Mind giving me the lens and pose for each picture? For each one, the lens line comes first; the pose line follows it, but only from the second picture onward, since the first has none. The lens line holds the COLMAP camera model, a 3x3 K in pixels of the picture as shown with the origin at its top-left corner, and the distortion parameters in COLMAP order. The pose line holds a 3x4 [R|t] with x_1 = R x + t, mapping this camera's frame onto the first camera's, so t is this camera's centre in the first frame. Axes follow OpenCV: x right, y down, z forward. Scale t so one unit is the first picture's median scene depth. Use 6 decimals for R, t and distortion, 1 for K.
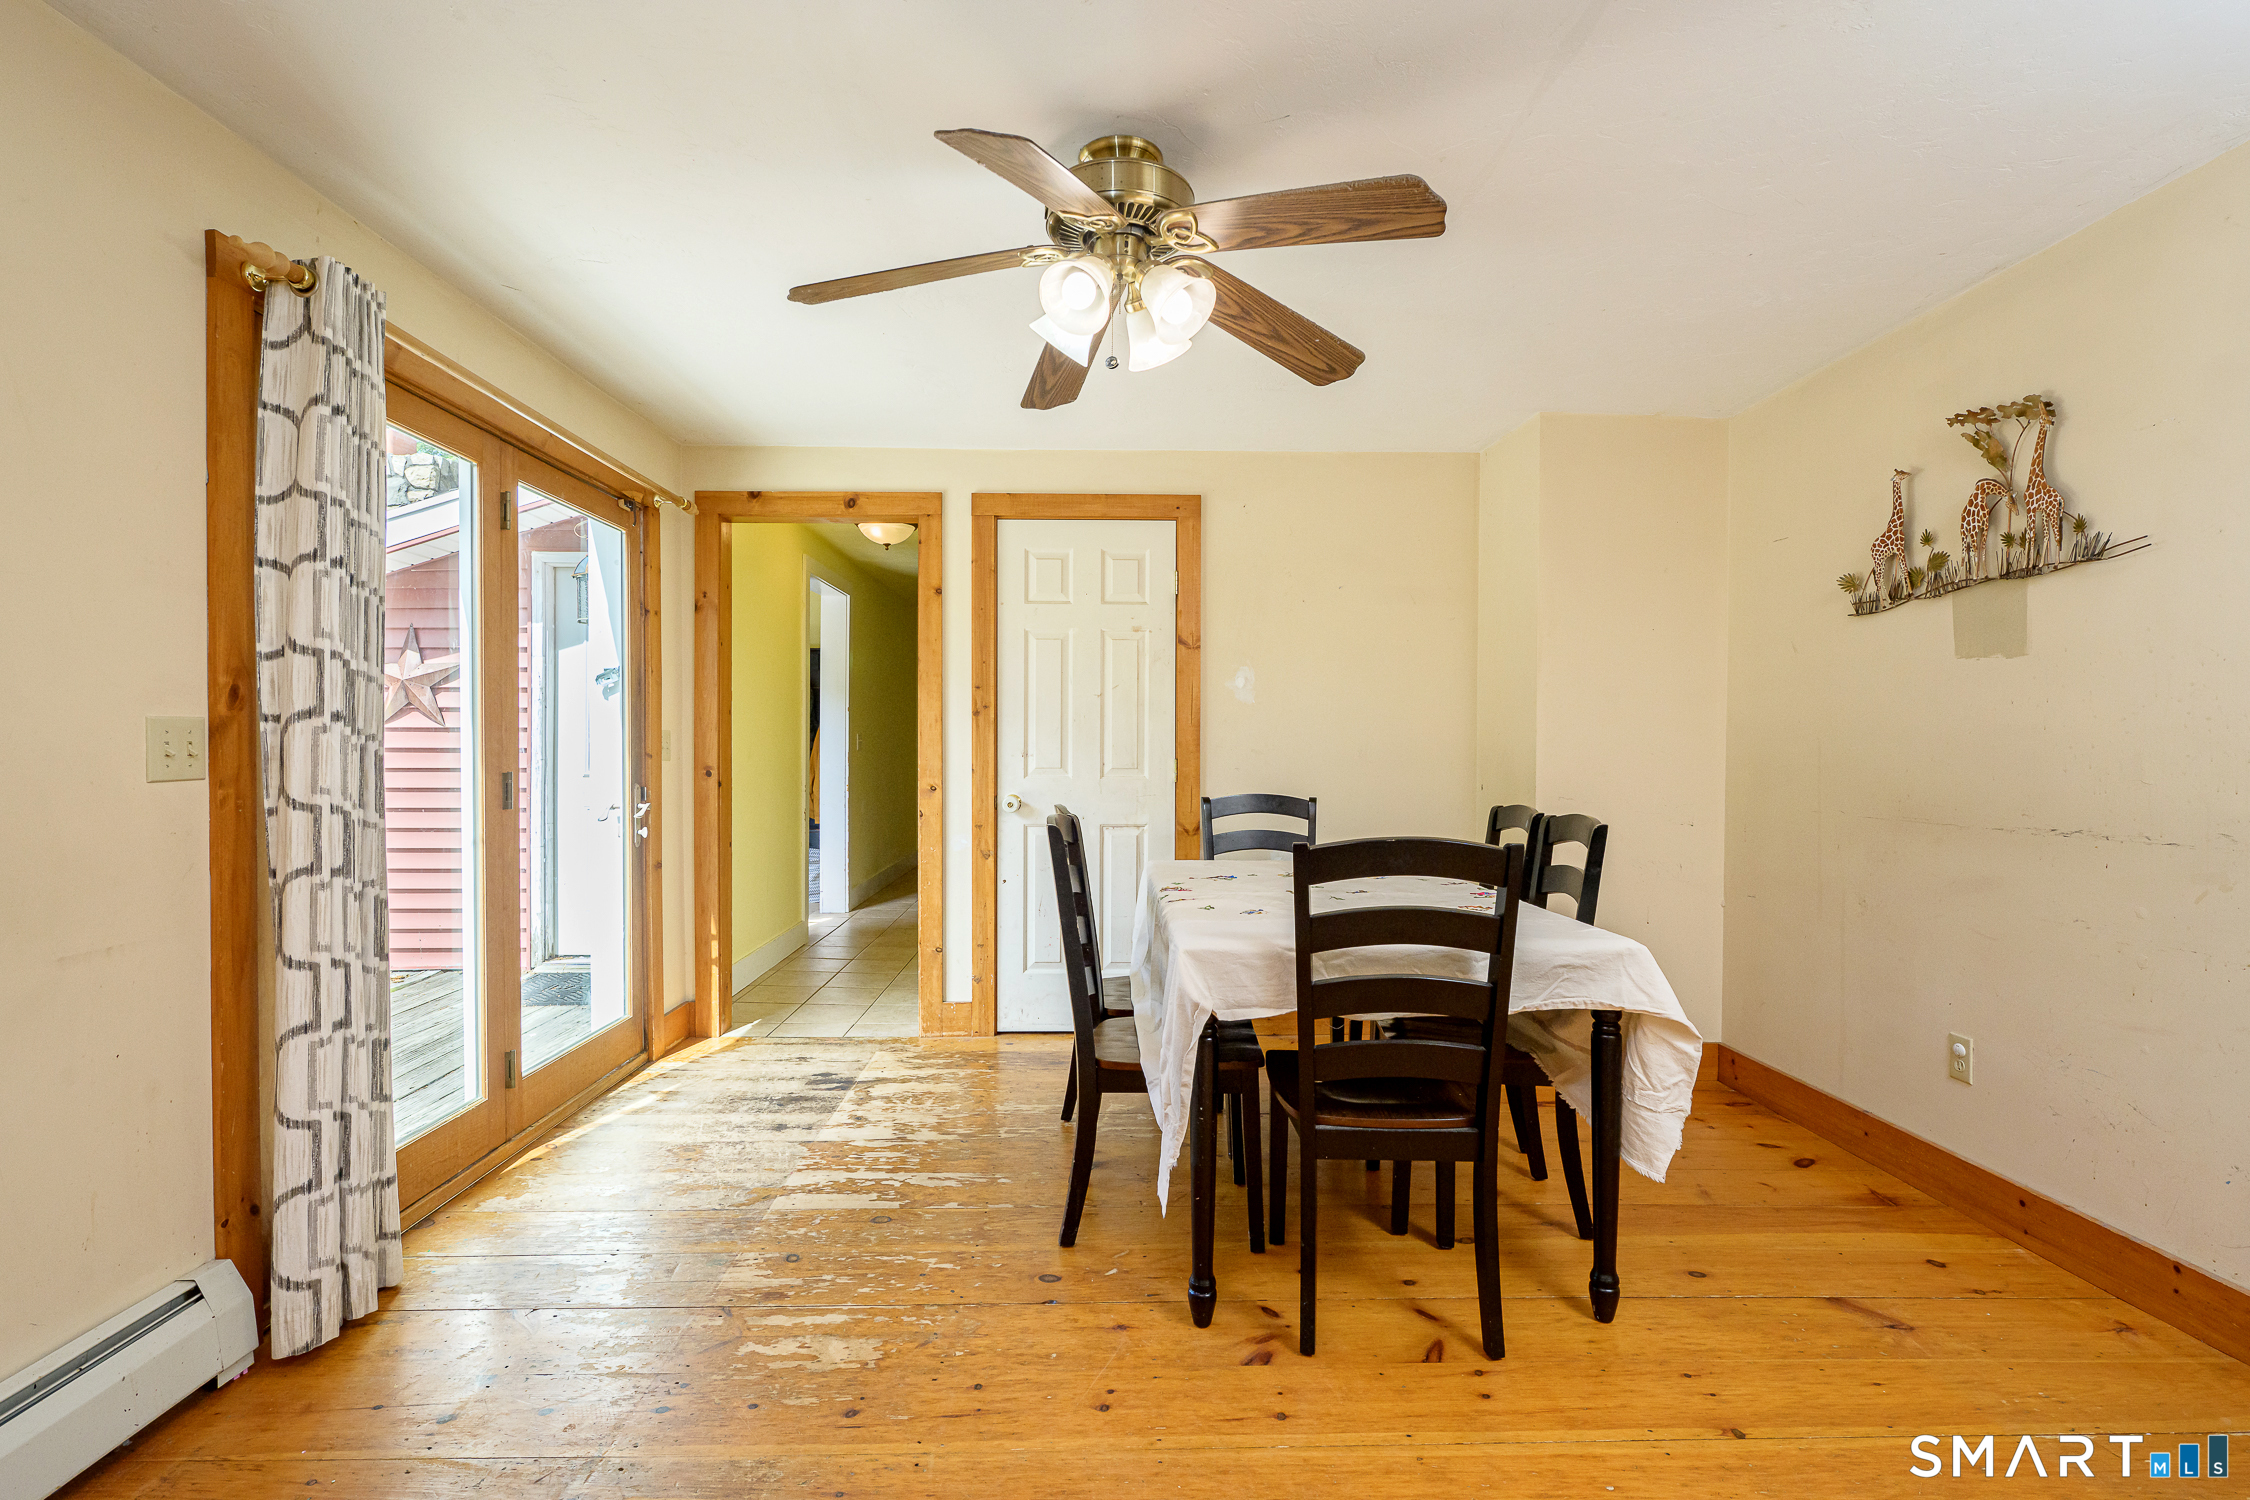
lens RADIAL K [[1064.6, 0, 1135.0], [0, 1064.6, 751.6], [0, 0, 1]] dist [-0.000098, -0.000327]
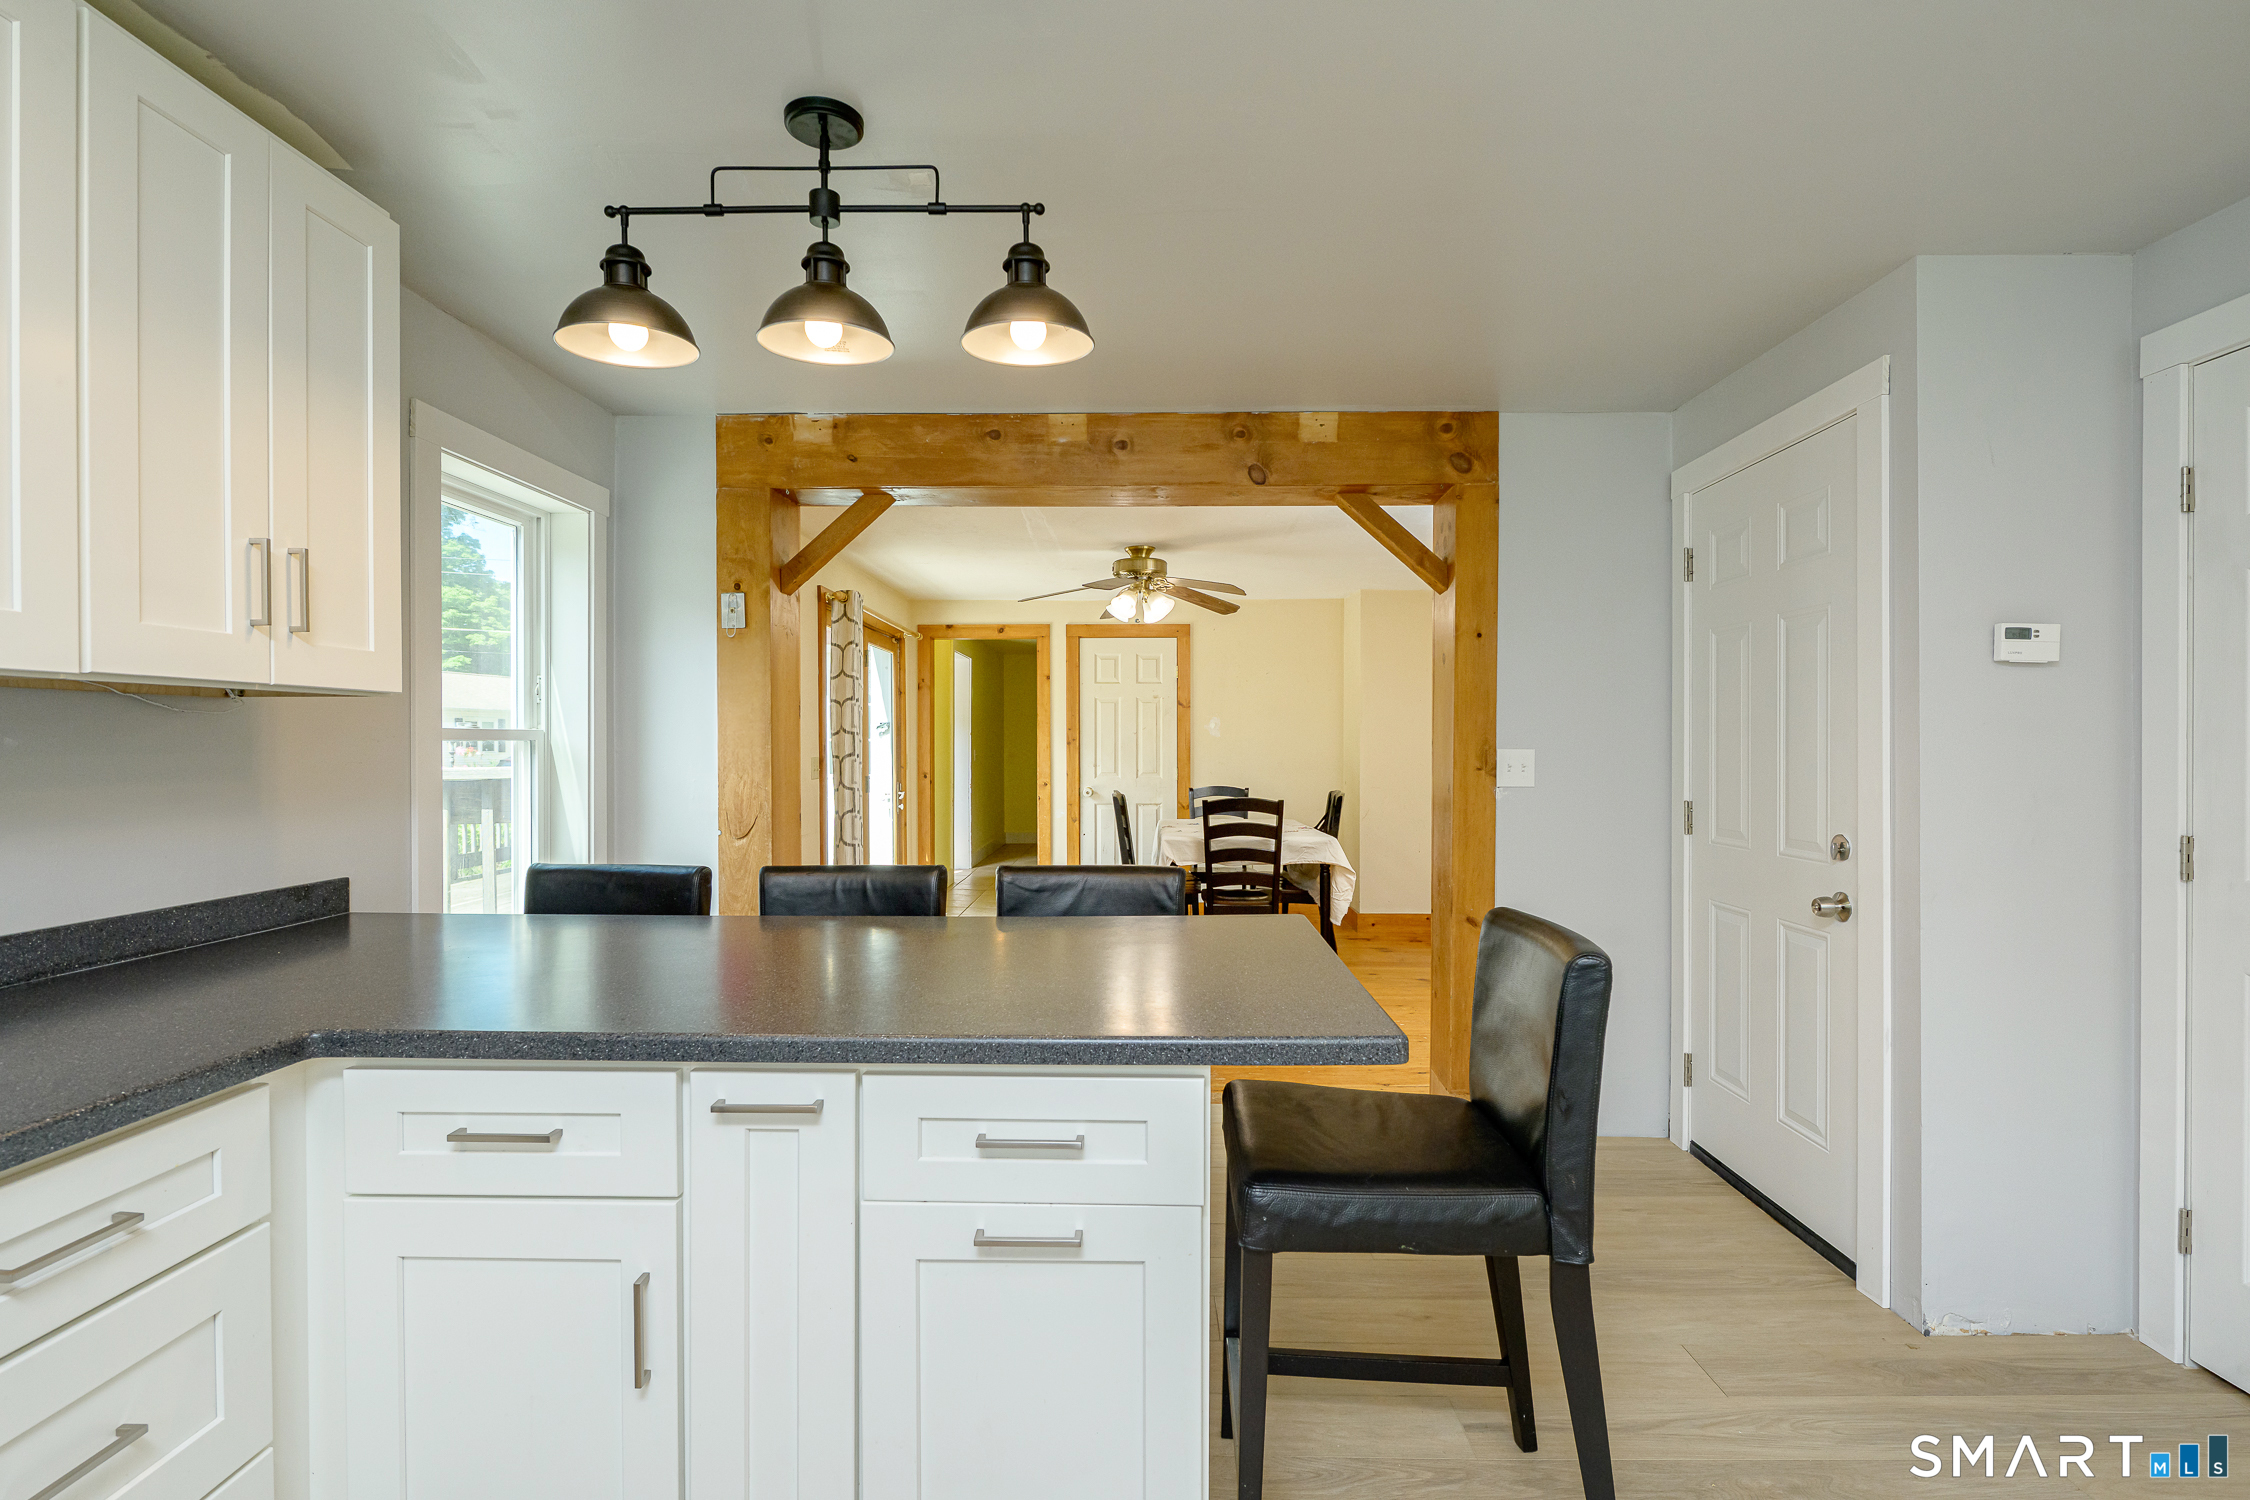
lens RADIAL K [[1063.8, 0, 1125.2], [0, 1063.8, 753.4], [0, 0, 1]] dist [-0.003585, -0.000884]
pose [[0.998788, -0.005020, -0.048969, 0.039139], [0.004961, 0.999987, -0.001331, -0.016031], [0.048975, 0.001087, 0.998799, -0.847676]]
